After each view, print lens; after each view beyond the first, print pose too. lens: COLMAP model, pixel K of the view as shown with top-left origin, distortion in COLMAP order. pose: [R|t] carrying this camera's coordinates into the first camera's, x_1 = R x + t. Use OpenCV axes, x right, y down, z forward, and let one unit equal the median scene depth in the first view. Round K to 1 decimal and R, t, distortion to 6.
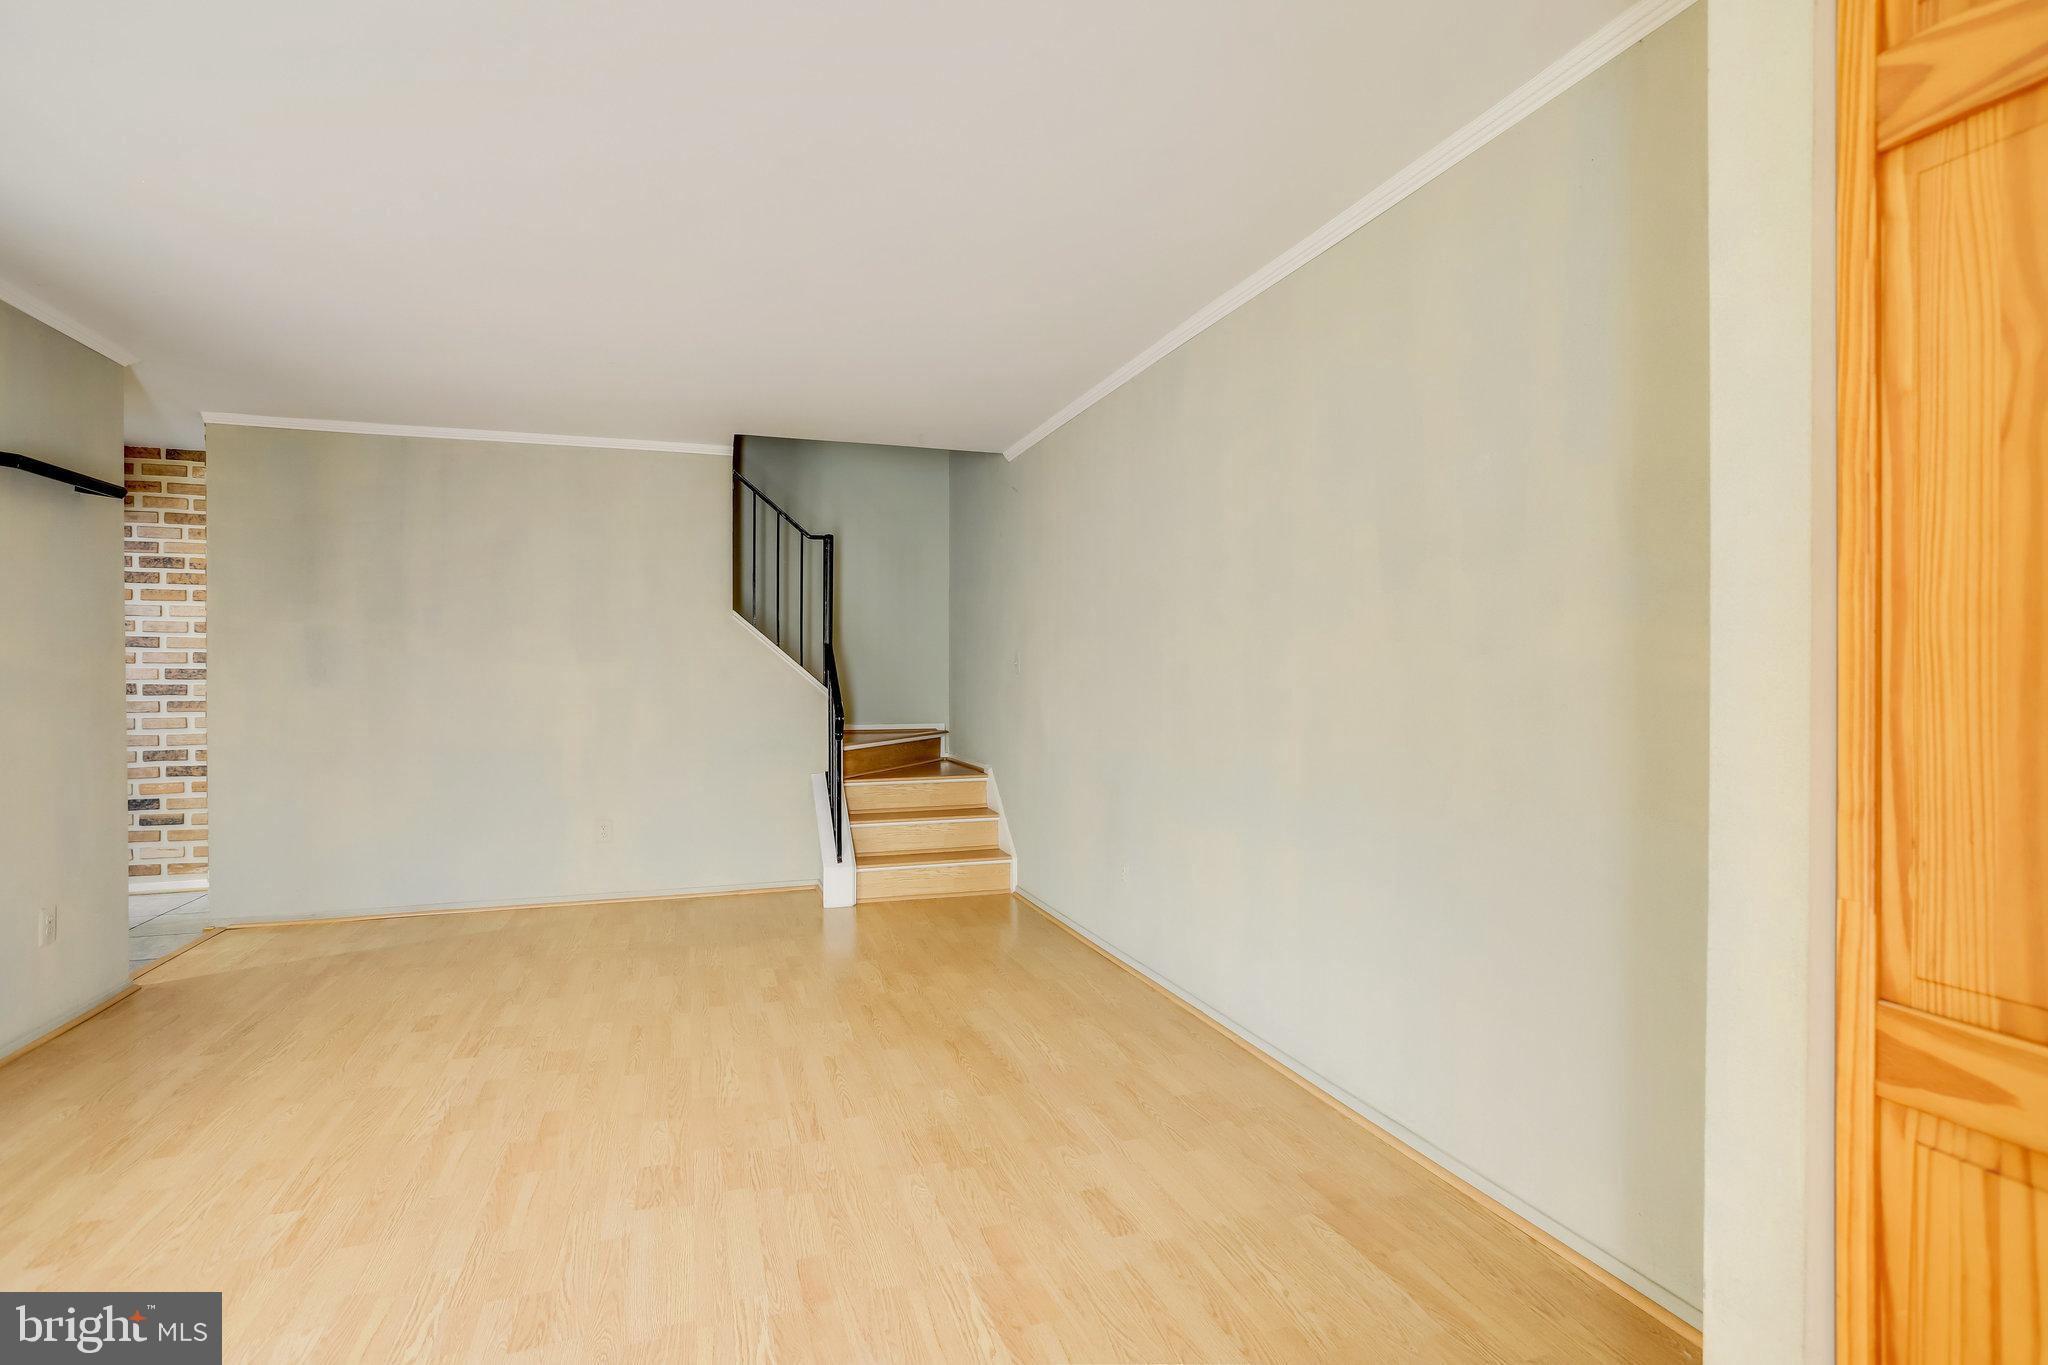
lens RADIAL K [[1037.6, 0, 1040.5], [0, 1037.6, 674.7], [0, 0, 1]] dist [-0.053935, 0.024366]
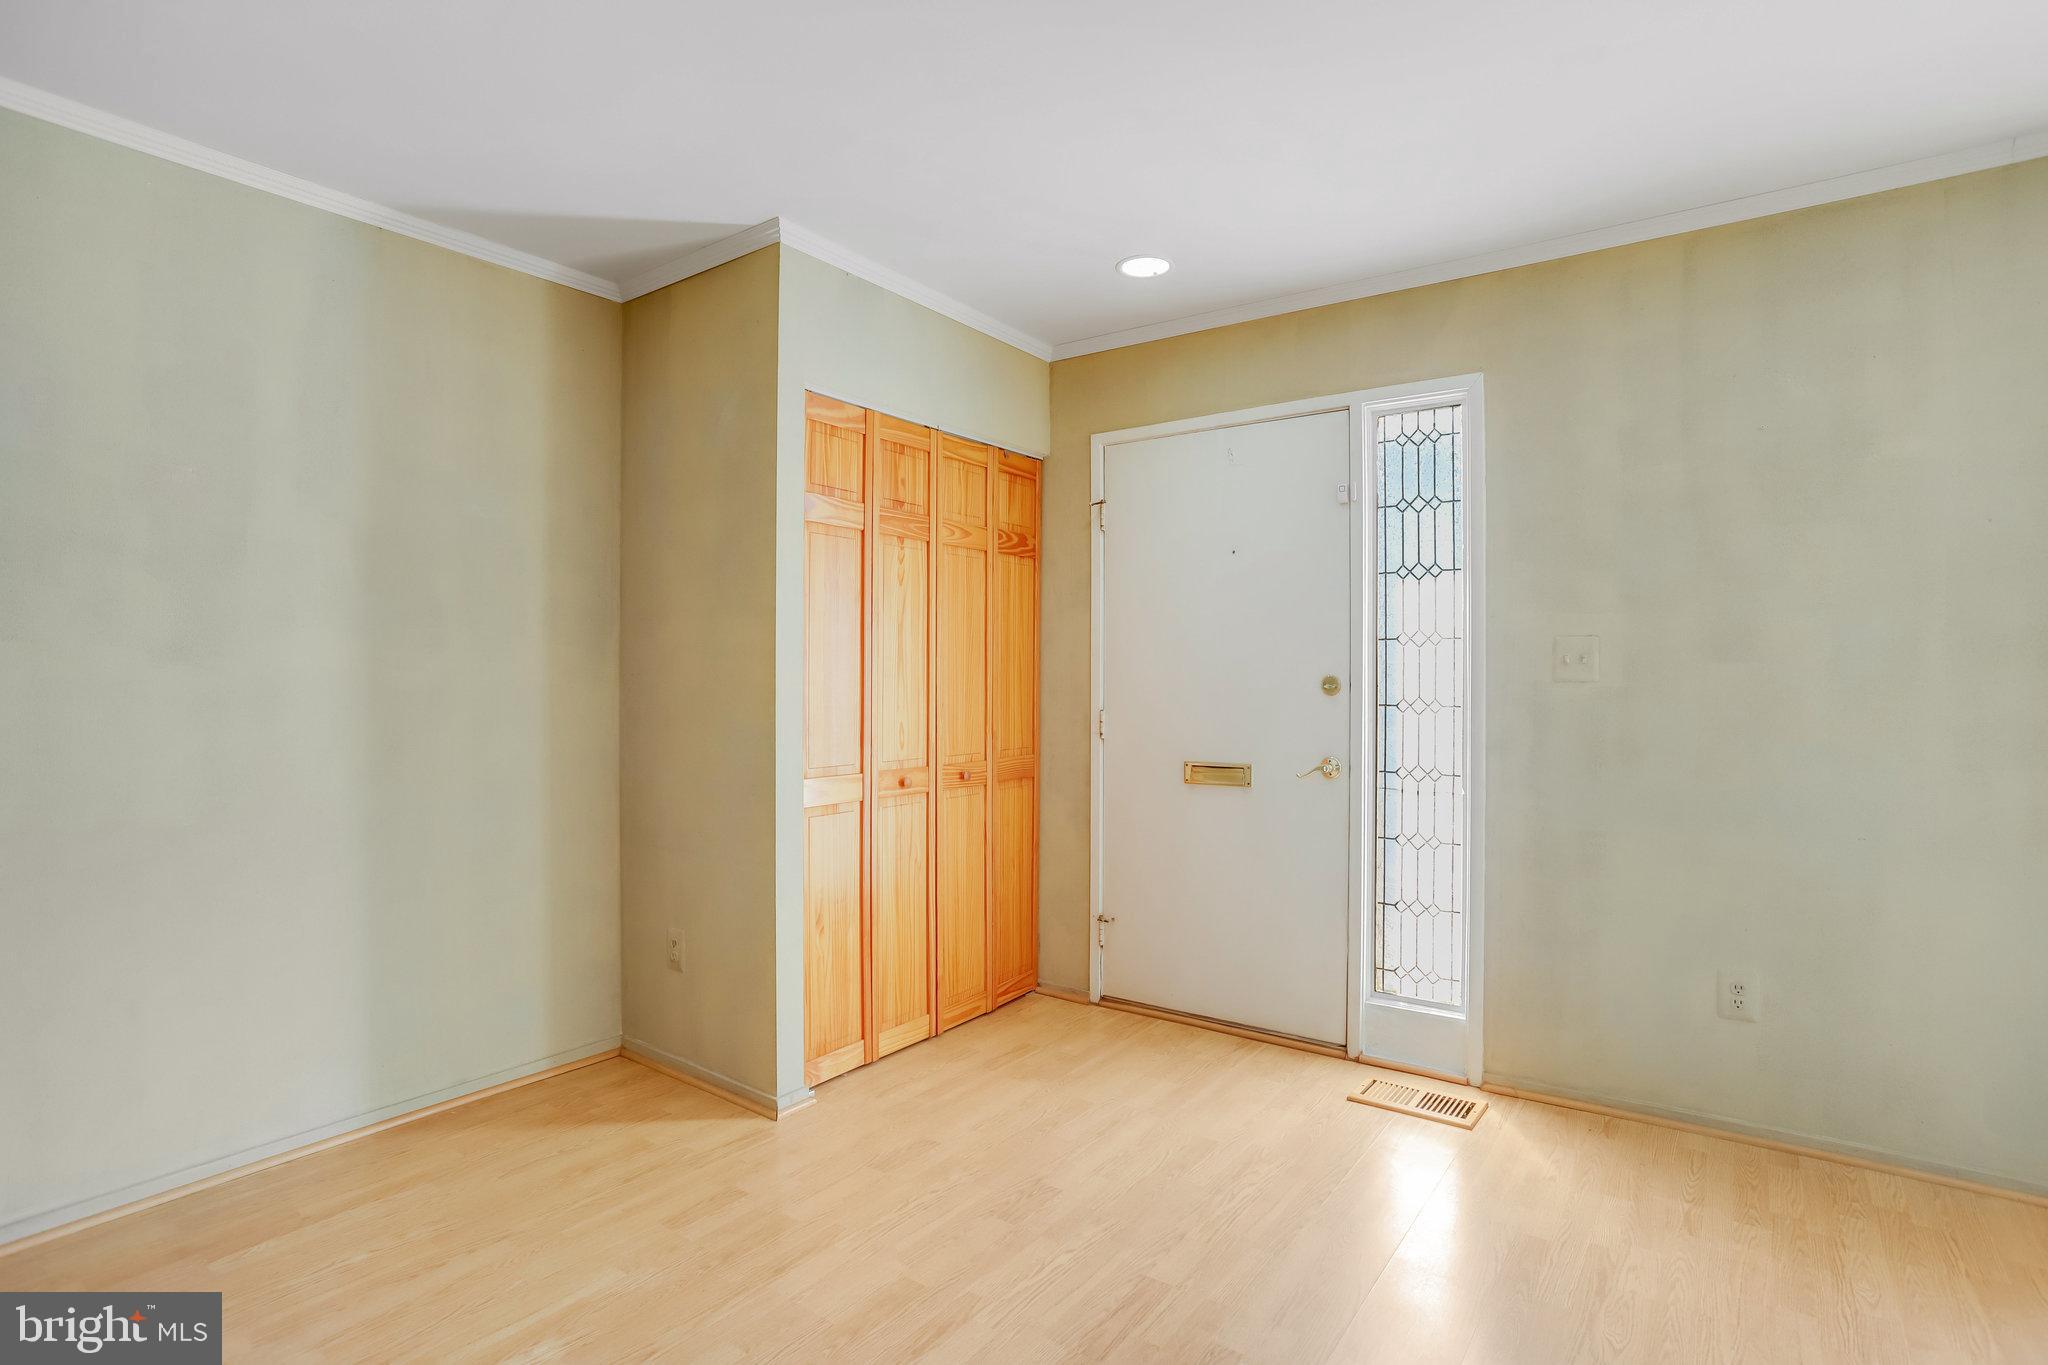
lens RADIAL K [[1037.6, 0, 1026.6], [0, 1037.6, 681.9], [0, 0, 1]] dist [-0.053935, 0.024366]
pose [[-0.576334, 0.001891, 0.817212, -0.379308], [0.003159, 0.999995, -0.000086, 0.000969], [-0.817208, 0.002532, -0.576338, 0.382108]]
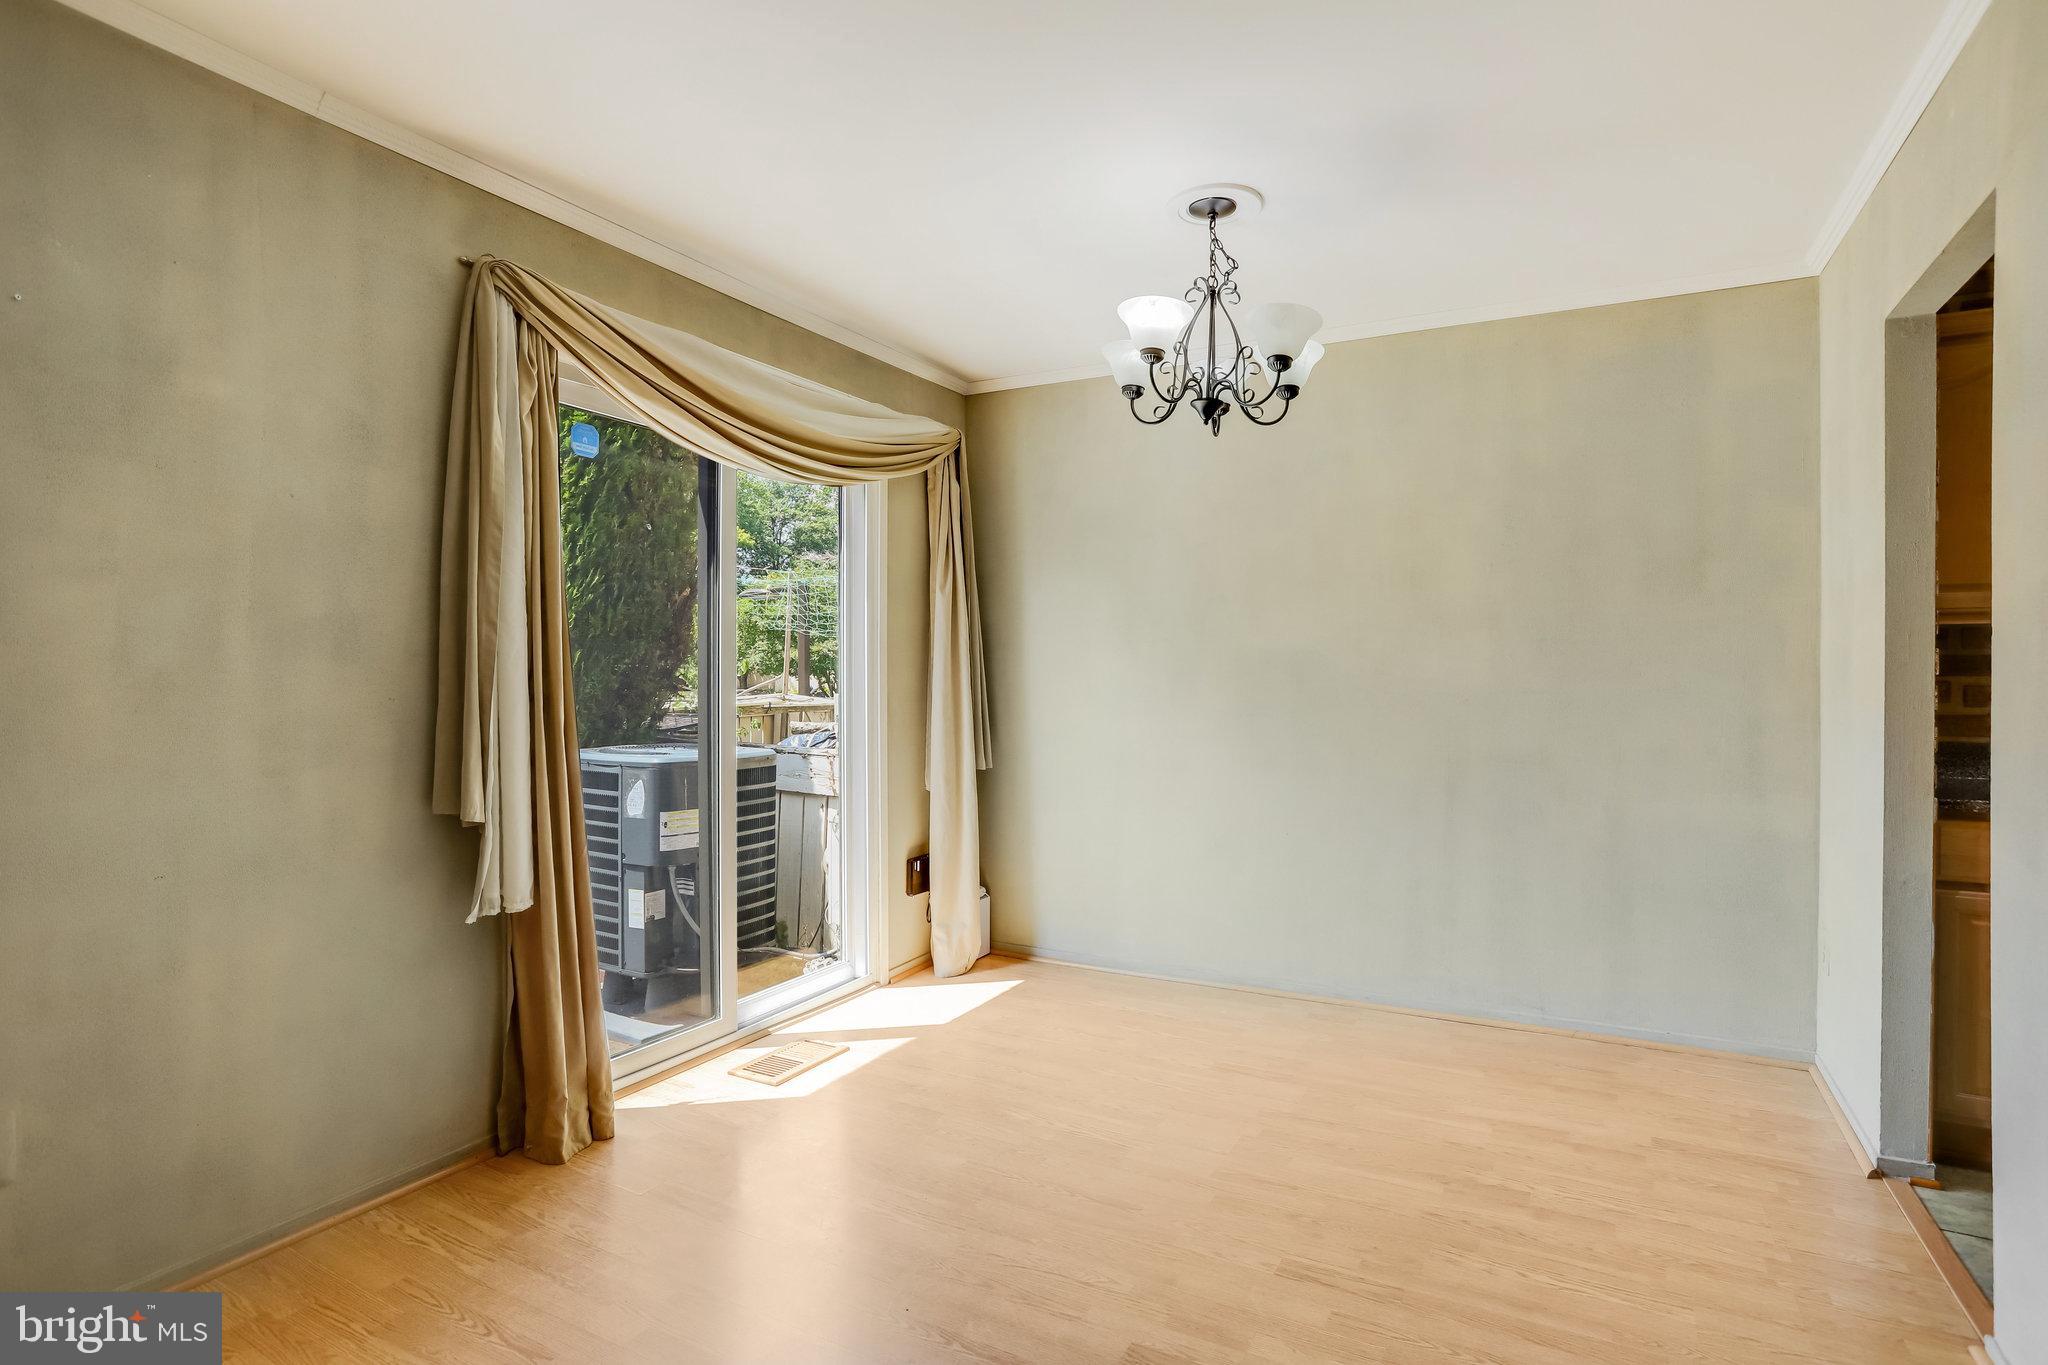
lens RADIAL K [[1037.6, 0, 1050.0], [0, 1037.6, 679.0], [0, 0, 1]] dist [-0.053935, 0.024366]
pose [[-0.731678, 0.004309, -0.681637, -0.211362], [-0.000548, 0.999976, 0.006910, 0.001081], [0.681650, 0.005430, -0.731658, 0.281762]]
